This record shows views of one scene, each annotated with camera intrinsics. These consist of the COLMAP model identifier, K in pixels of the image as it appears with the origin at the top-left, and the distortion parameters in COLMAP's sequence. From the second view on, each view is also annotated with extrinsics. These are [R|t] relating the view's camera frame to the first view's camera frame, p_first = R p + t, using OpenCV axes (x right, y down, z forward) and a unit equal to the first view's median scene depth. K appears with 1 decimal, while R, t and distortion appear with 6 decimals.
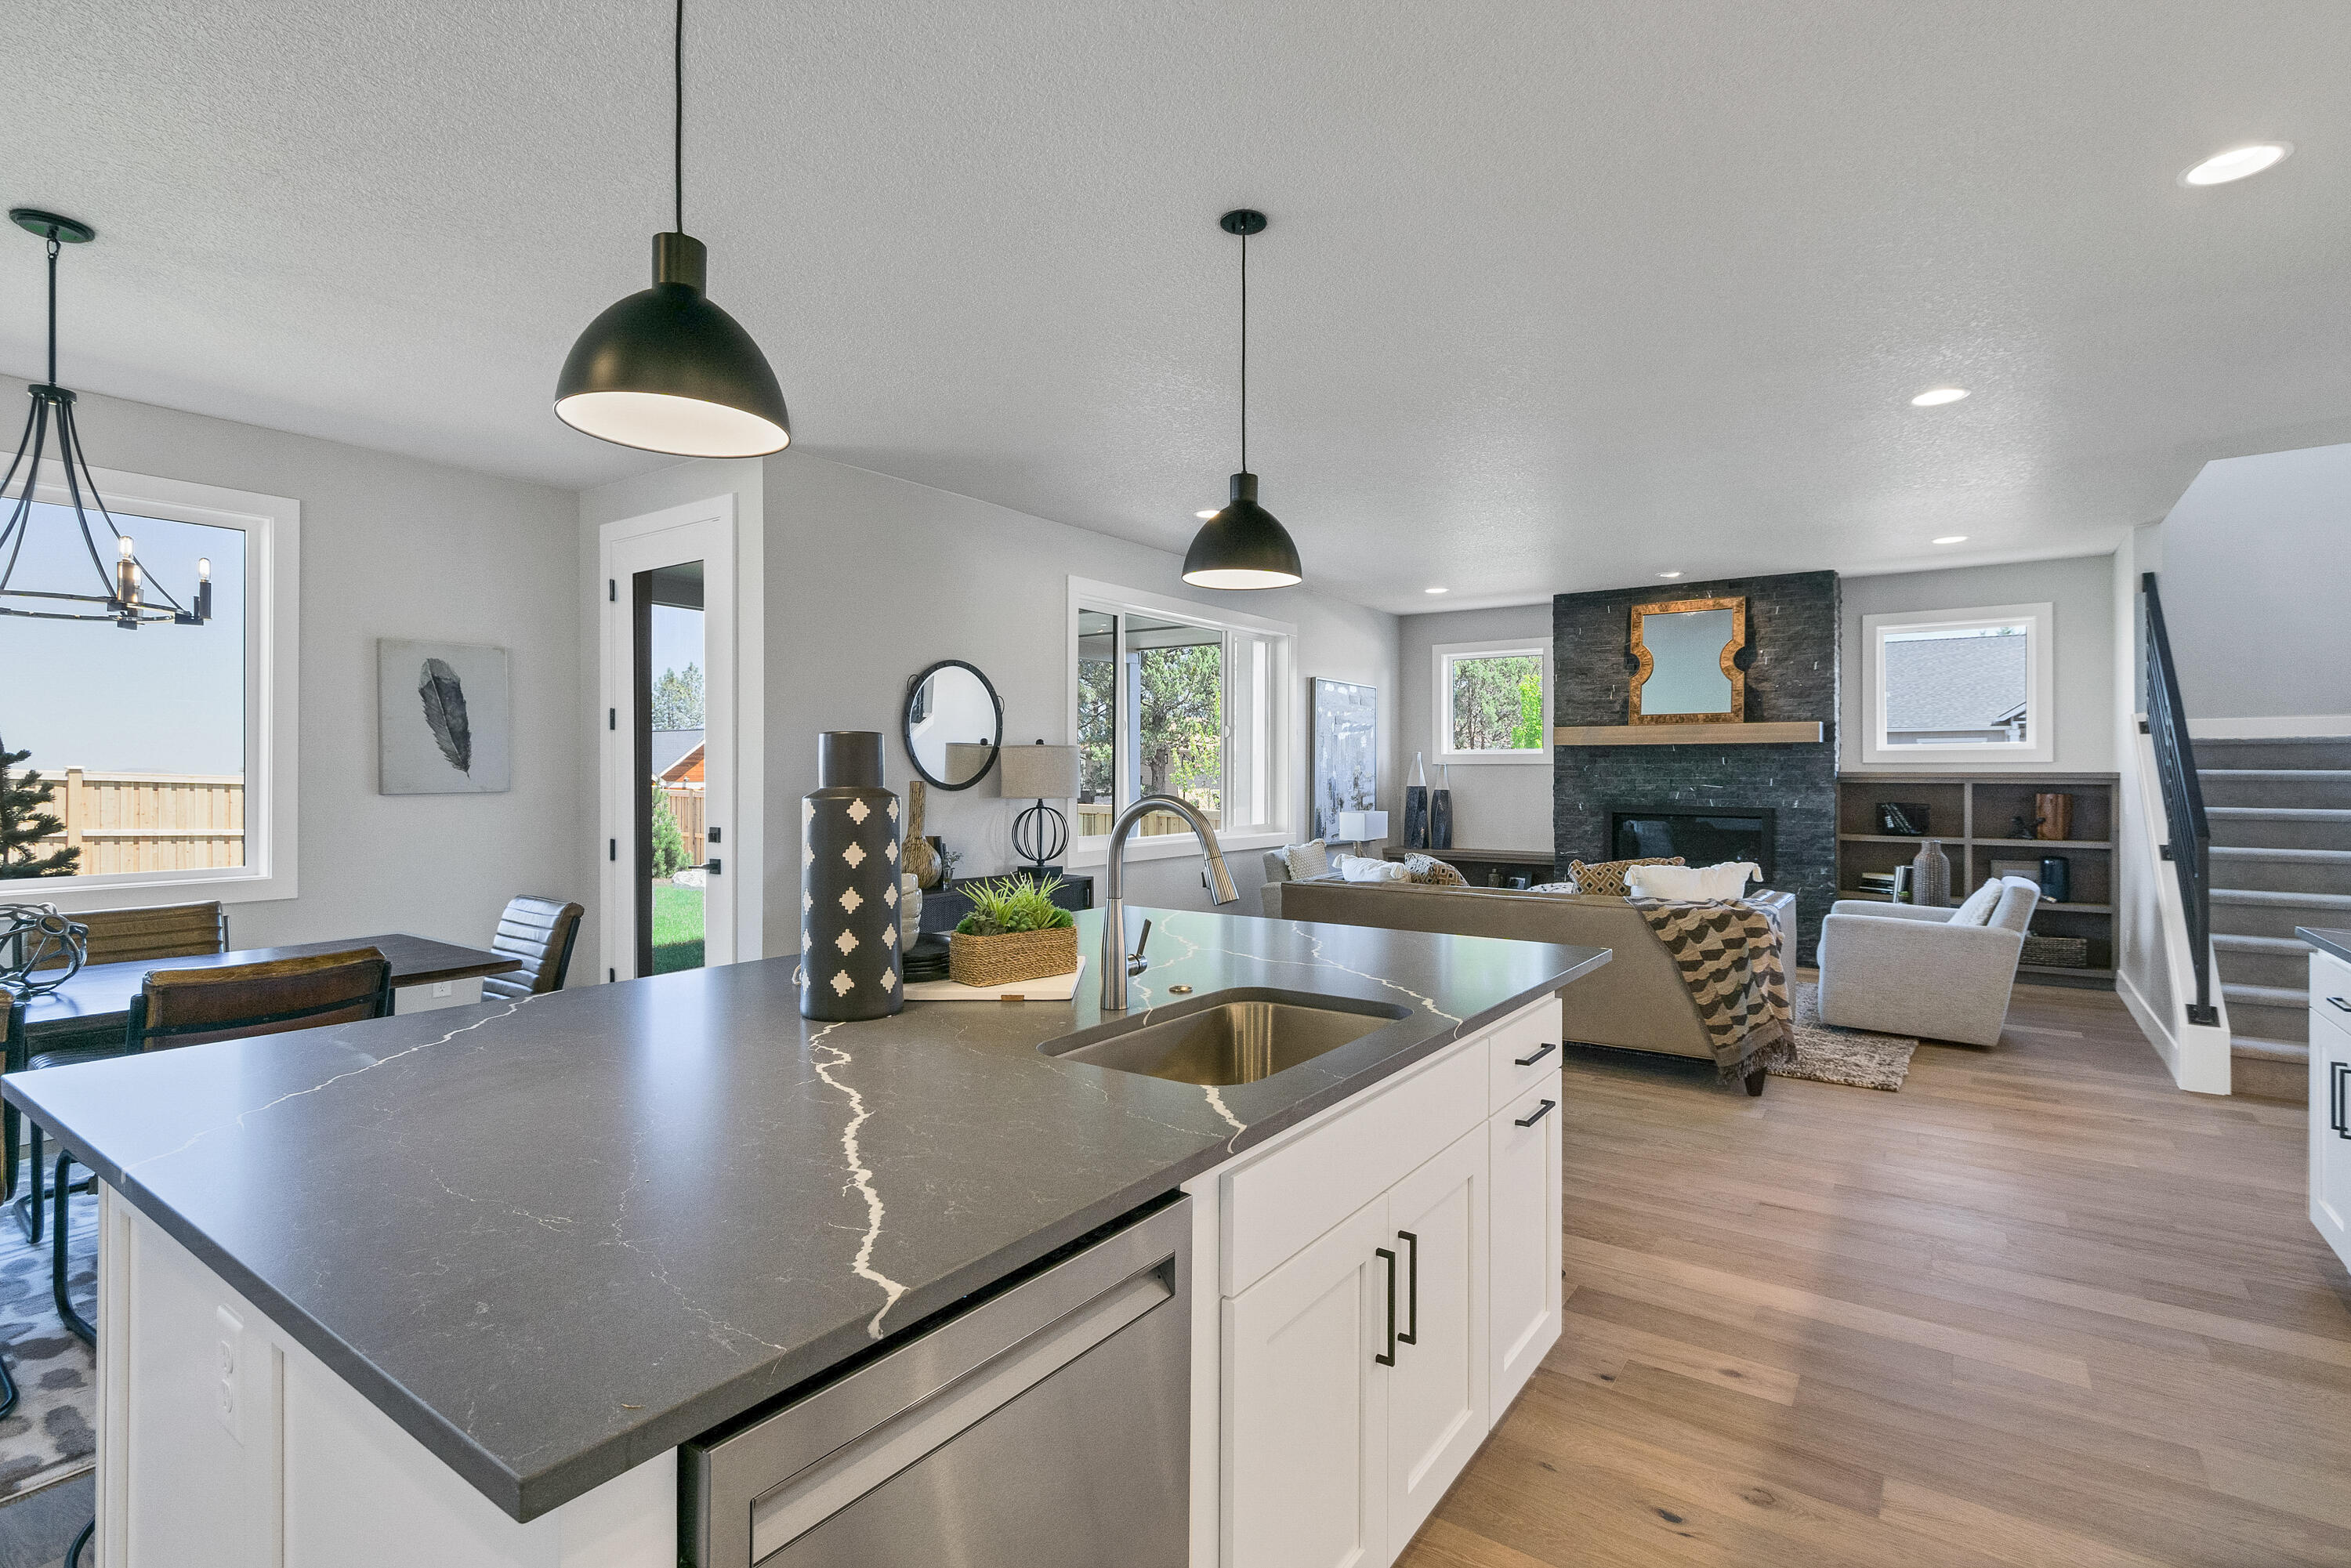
lens RADIAL K [[1072.6, 0, 1141.4], [0, 1072.6, 766.2], [0, 0, 1]] dist [0.024165, -0.008921]
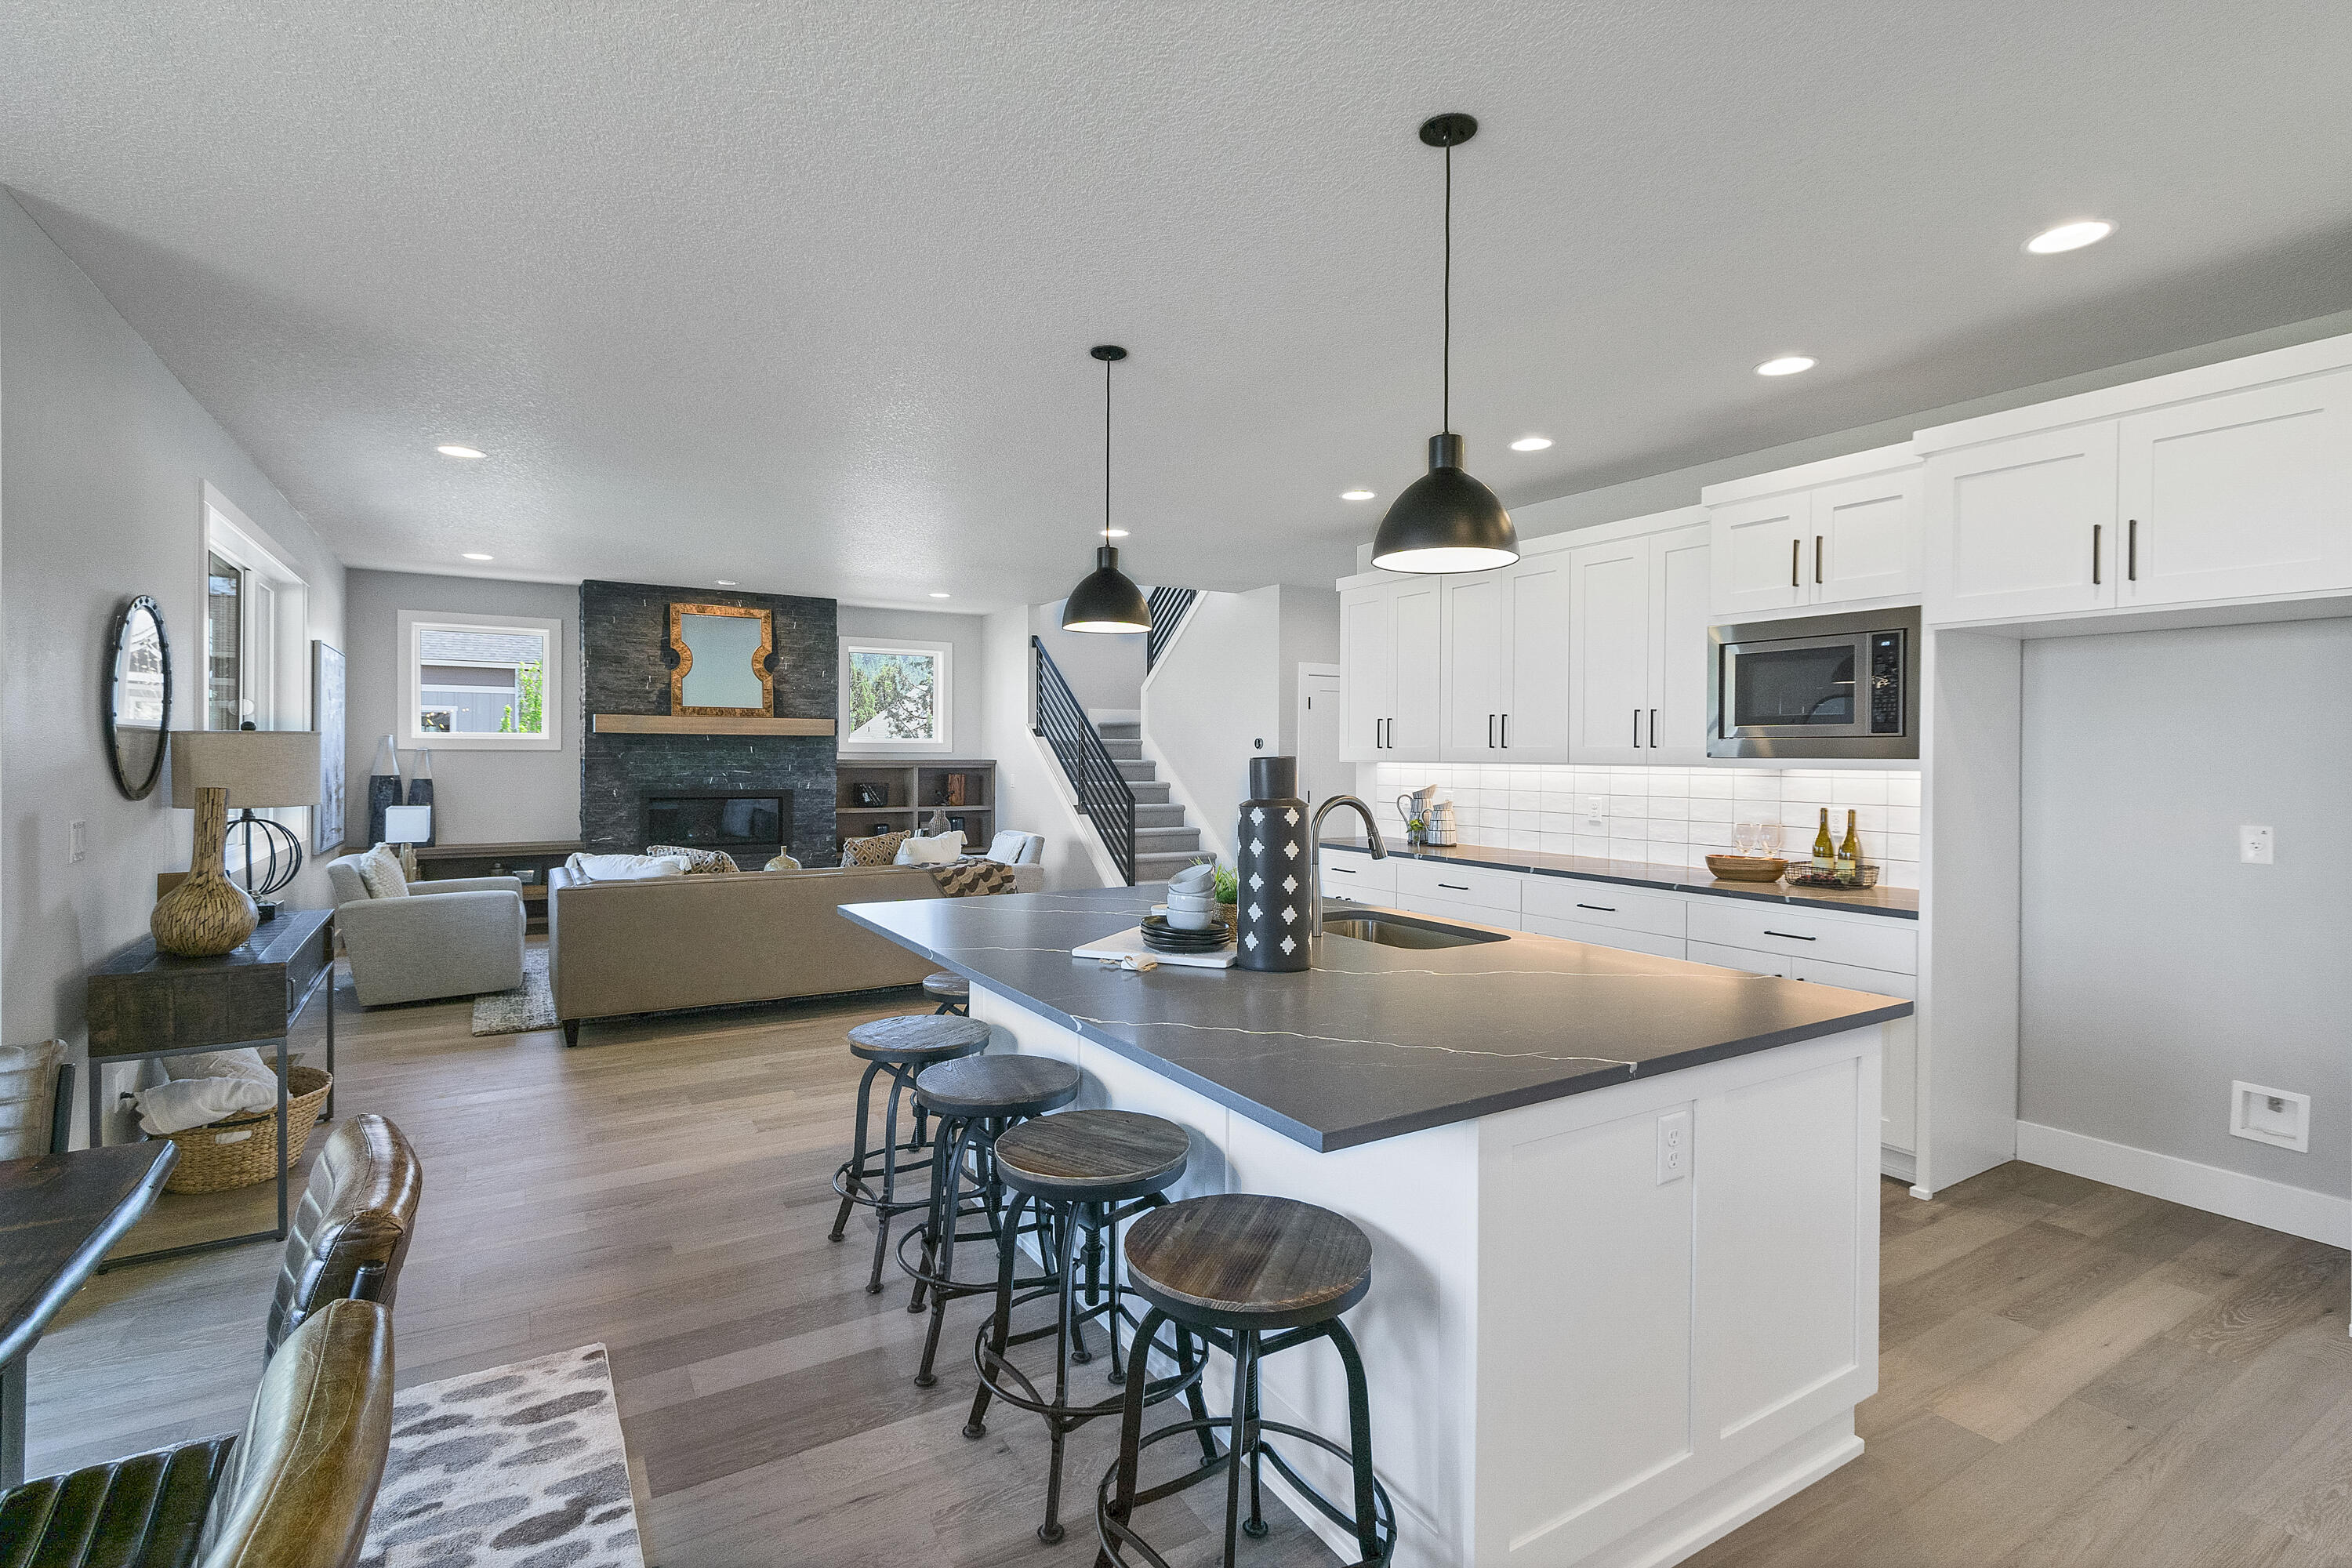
lens RADIAL K [[1073.1, 0, 1141.9], [0, 1073.1, 766.2], [0, 0, 1]] dist [0.024165, -0.008921]
pose [[0.447449, -0.009870, 0.894255, -0.309777], [-0.008030, 0.999854, 0.015053, -0.008112], [-0.894274, -0.013917, 0.447304, 0.112200]]
